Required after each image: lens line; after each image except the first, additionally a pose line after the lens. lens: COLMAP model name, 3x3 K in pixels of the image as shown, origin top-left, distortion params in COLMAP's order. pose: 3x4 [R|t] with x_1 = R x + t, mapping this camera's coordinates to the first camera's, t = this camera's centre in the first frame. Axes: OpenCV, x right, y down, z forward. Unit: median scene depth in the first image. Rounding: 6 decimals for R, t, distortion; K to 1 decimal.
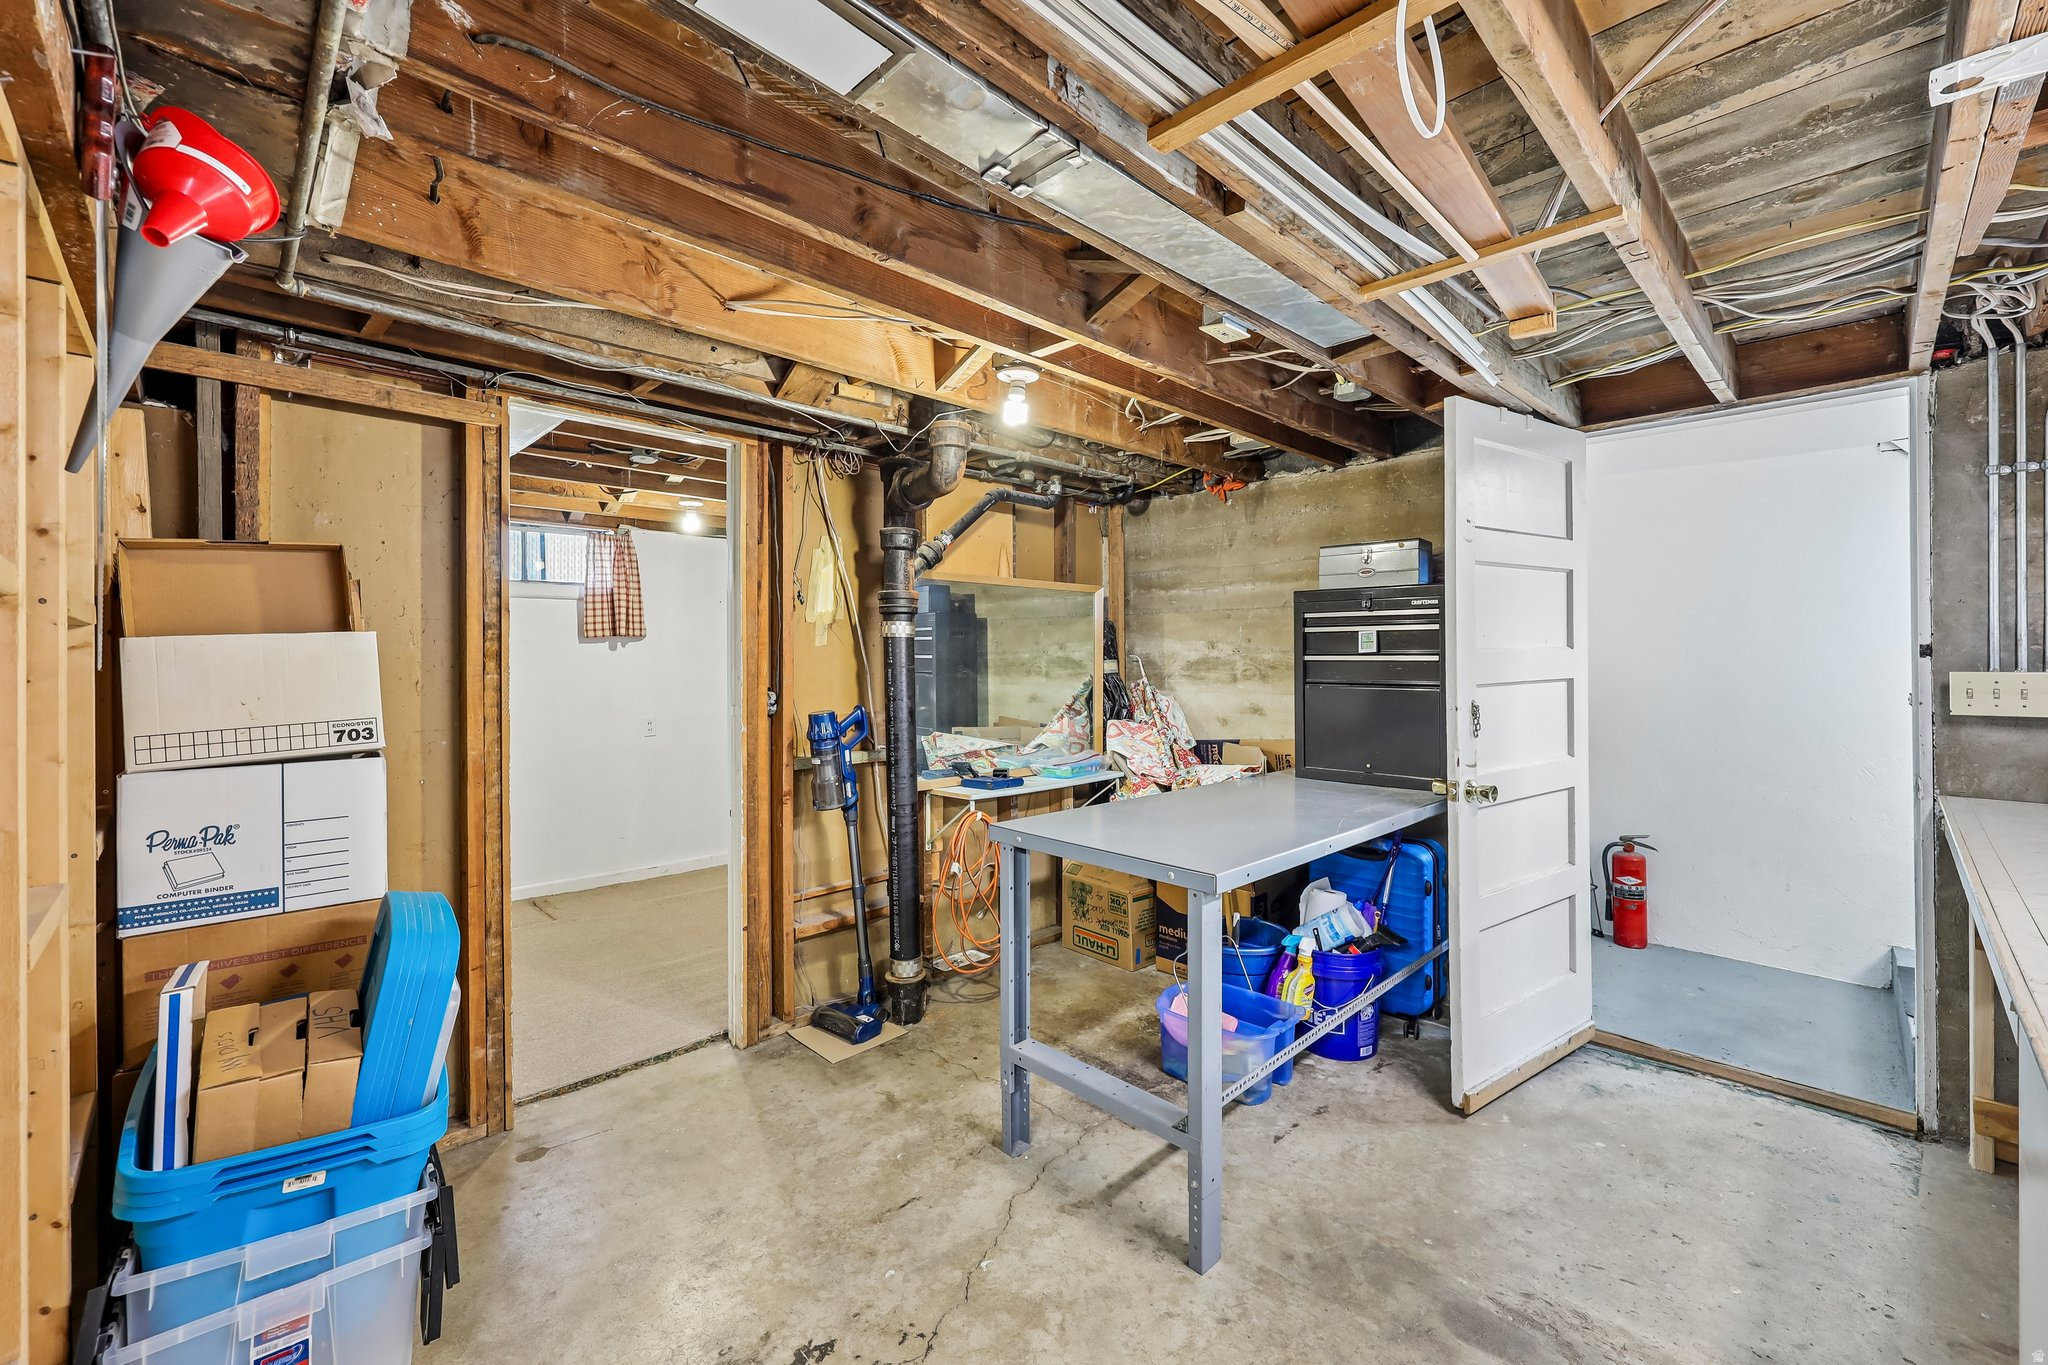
lens RADIAL K [[830.3, 0, 1030.6], [0, 830.3, 668.6], [0, 0, 1]] dist [0.001826, 0.000130]
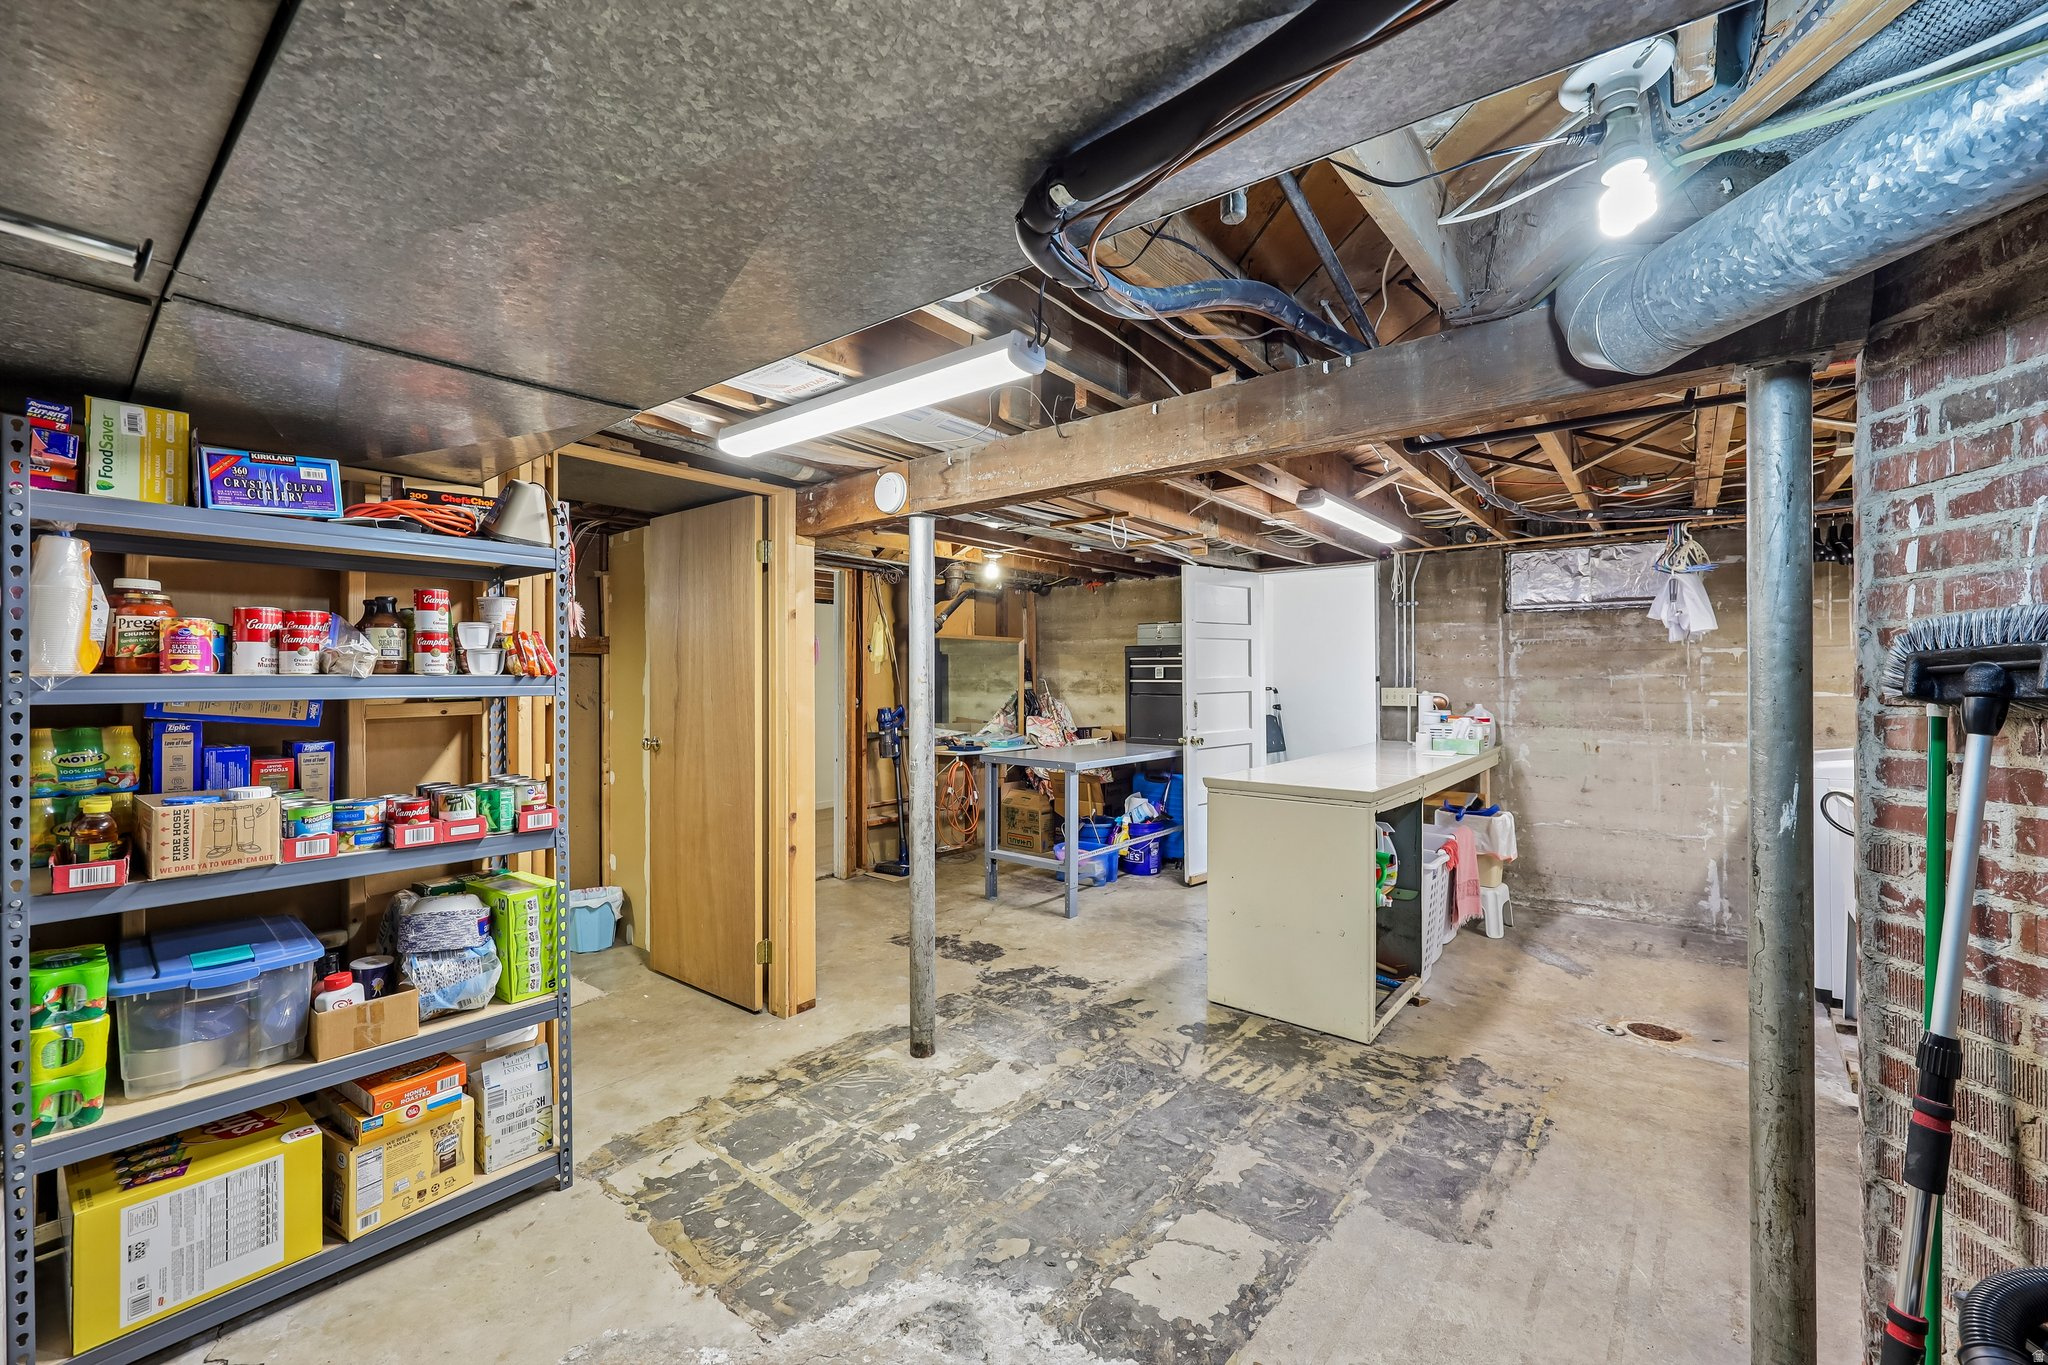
lens RADIAL K [[830.3, 0, 1027.2], [0, 830.3, 678.4], [0, 0, 1]] dist [0.001826, 0.000130]
pose [[0.993667, 0.003021, 0.112326, -0.126740], [-0.001664, 0.999925, -0.012173, 0.005606], [-0.112355, 0.011909, 0.993597, -0.904476]]
